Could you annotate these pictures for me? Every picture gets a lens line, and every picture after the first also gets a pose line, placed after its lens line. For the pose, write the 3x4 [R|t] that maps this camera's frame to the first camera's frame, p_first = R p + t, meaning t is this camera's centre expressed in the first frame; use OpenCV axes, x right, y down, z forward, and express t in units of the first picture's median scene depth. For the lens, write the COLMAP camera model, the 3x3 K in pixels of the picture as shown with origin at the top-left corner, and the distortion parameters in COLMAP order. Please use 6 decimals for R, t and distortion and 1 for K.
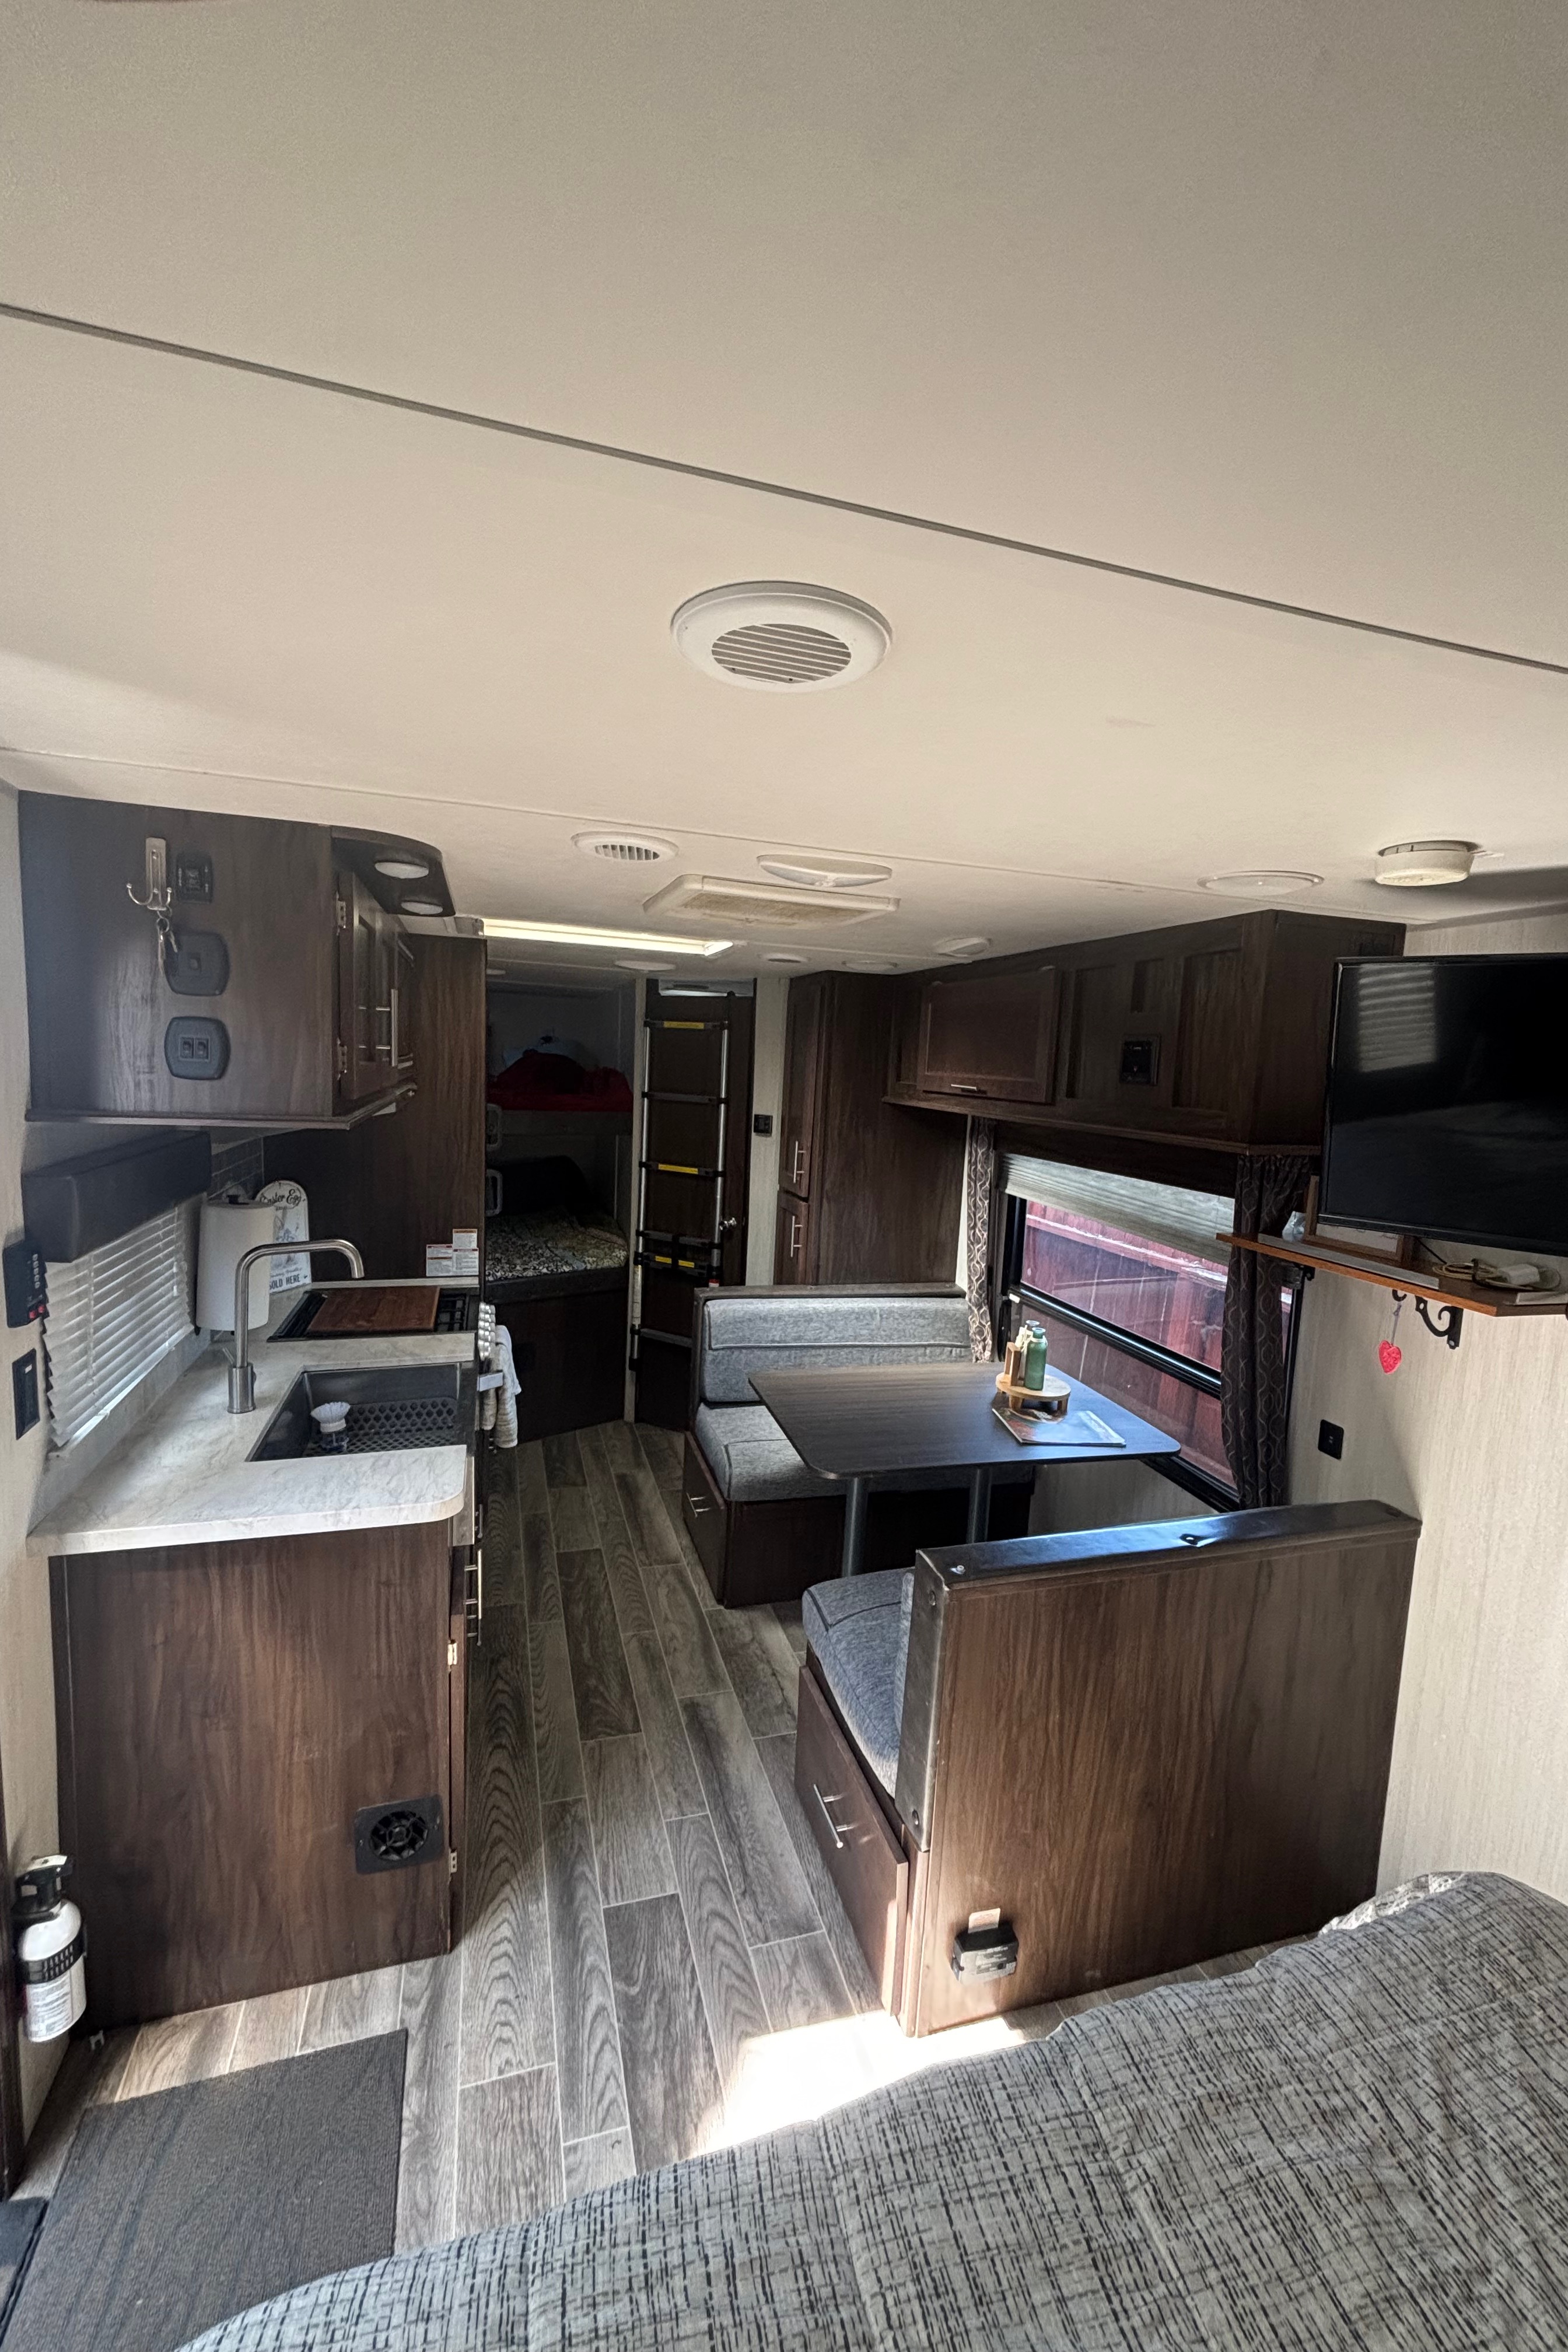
lens RADIAL K [[963.4, 0, 786.8], [0, 963.4, 1176.0], [0, 0, 1]] dist [-0.003037, -0.000137]
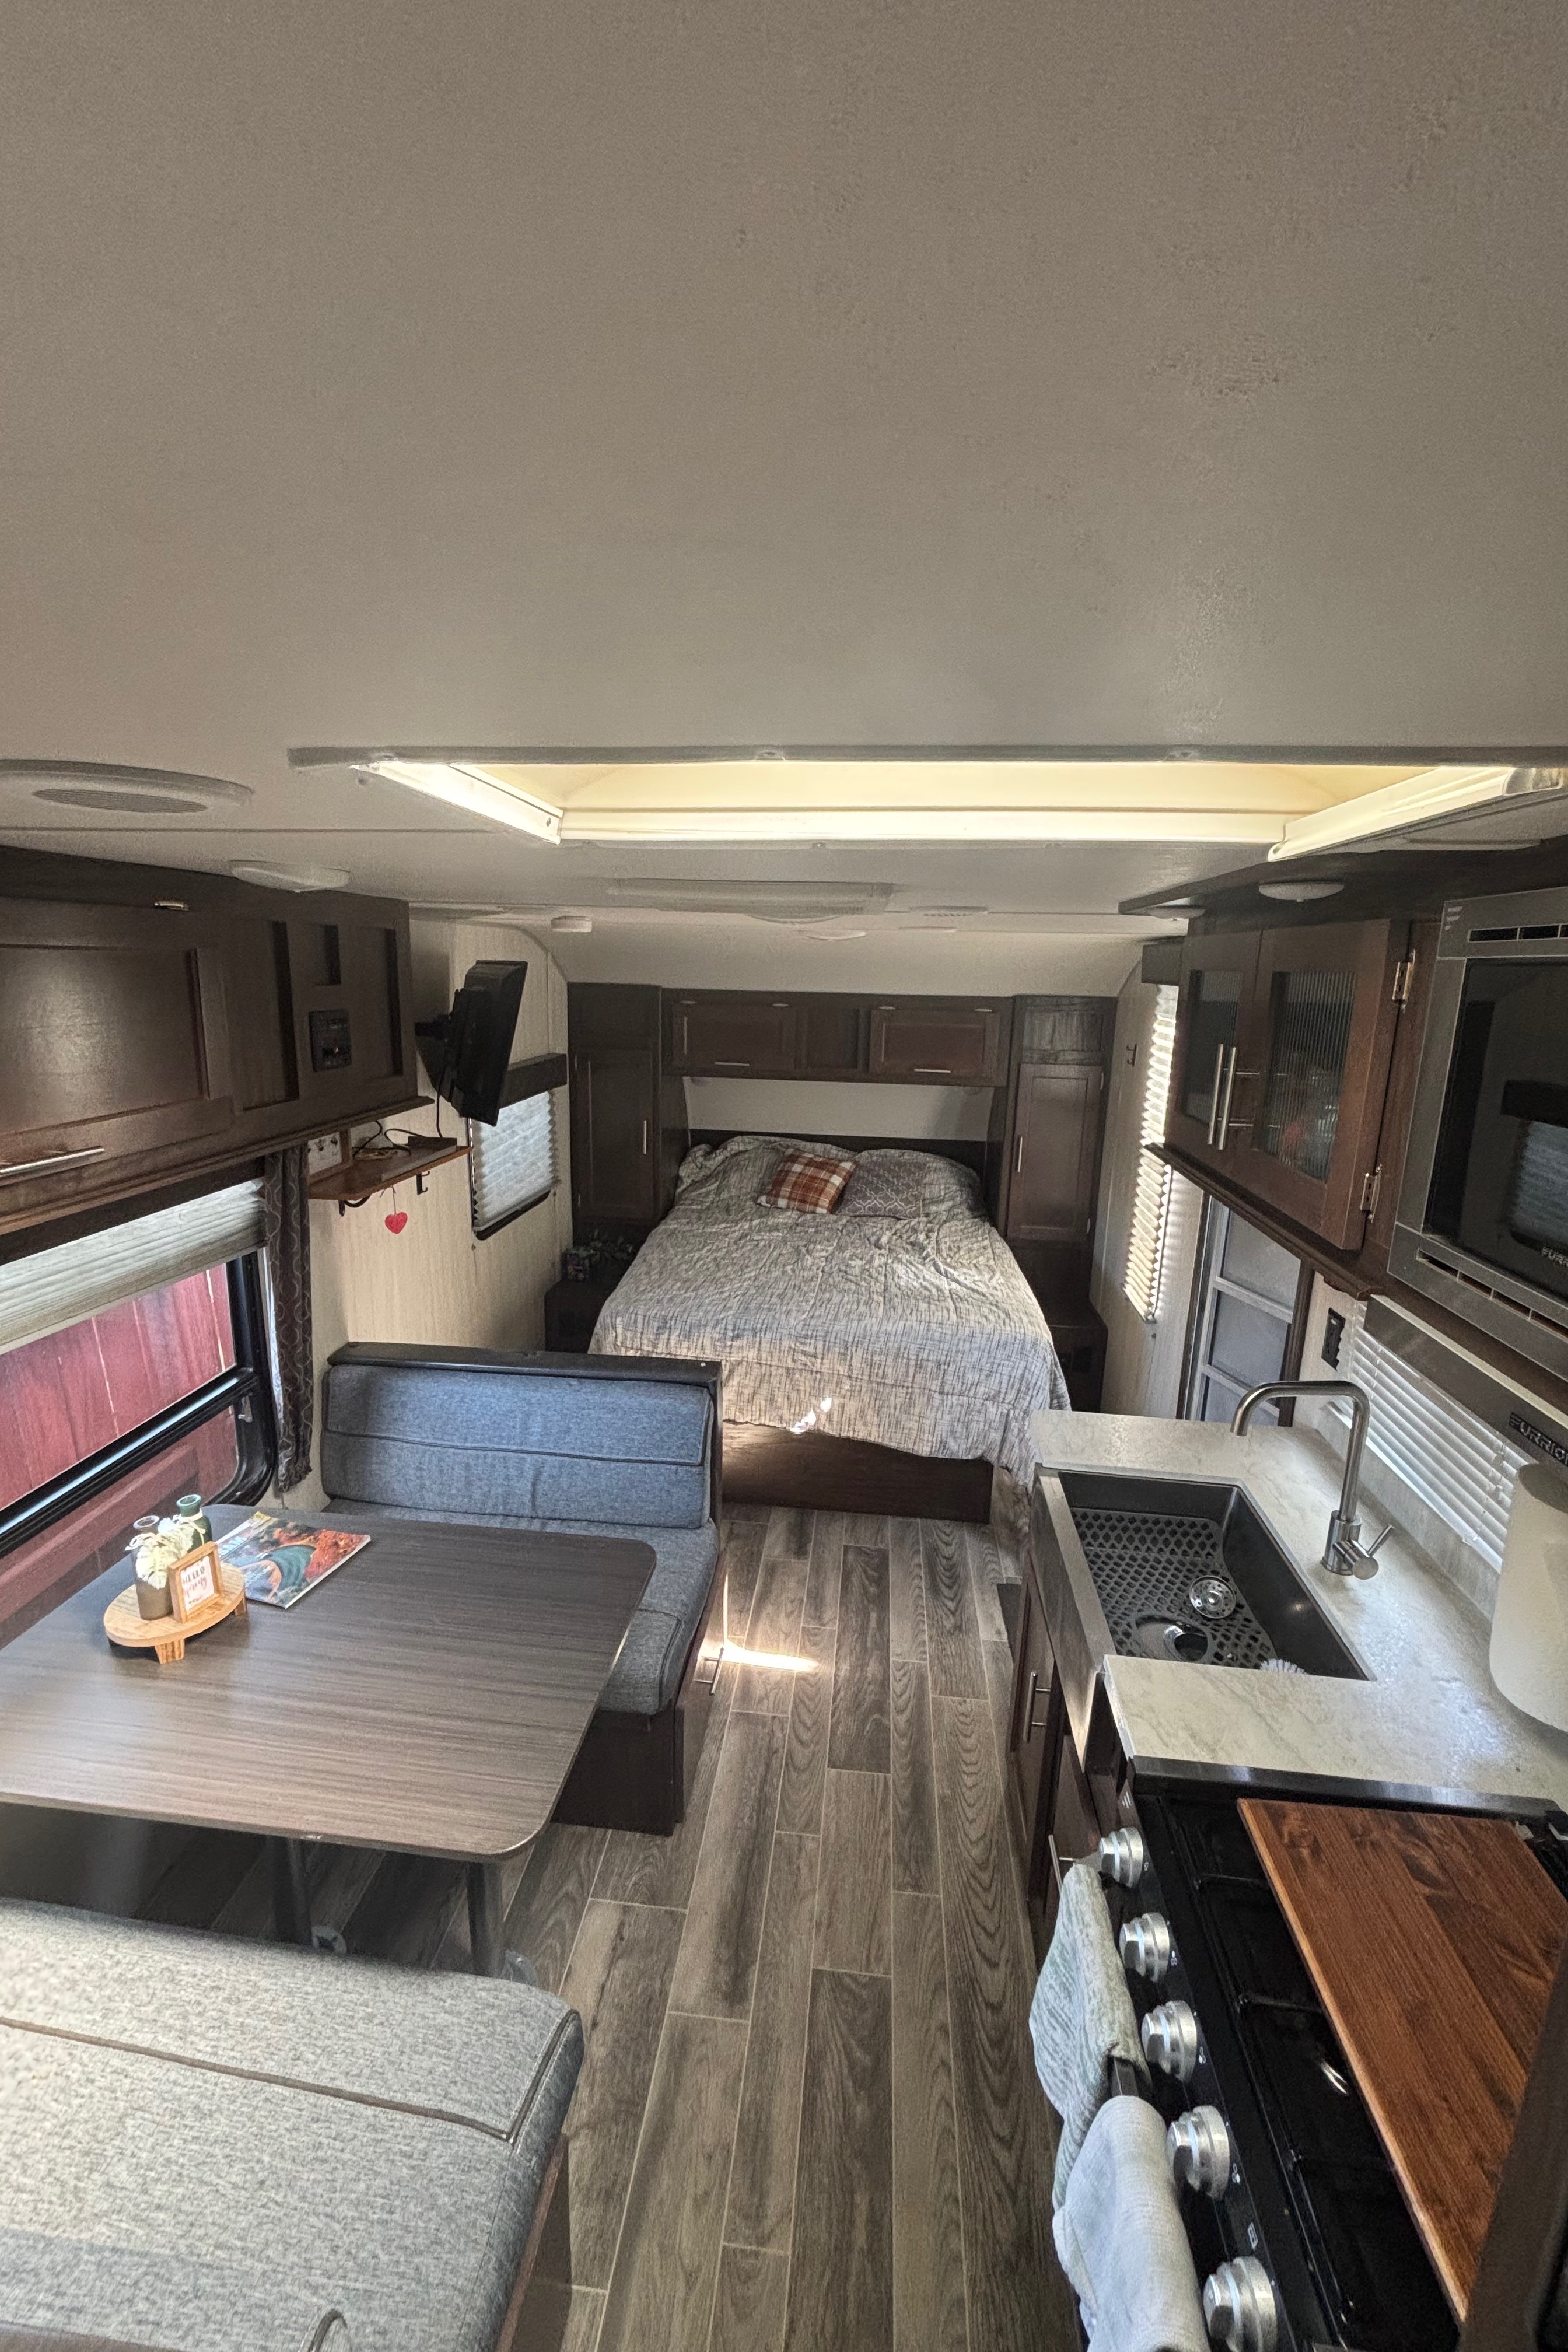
lens RADIAL K [[963.4, 0, 779.7], [0, 963.4, 1176.0], [0, 0, 1]] dist [-0.003037, -0.000137]
pose [[-0.915364, -0.154937, 0.371622, -0.405445], [-0.022665, 0.941359, 0.336645, -0.363143], [-0.401988, 0.299730, -0.865198, 1.913764]]
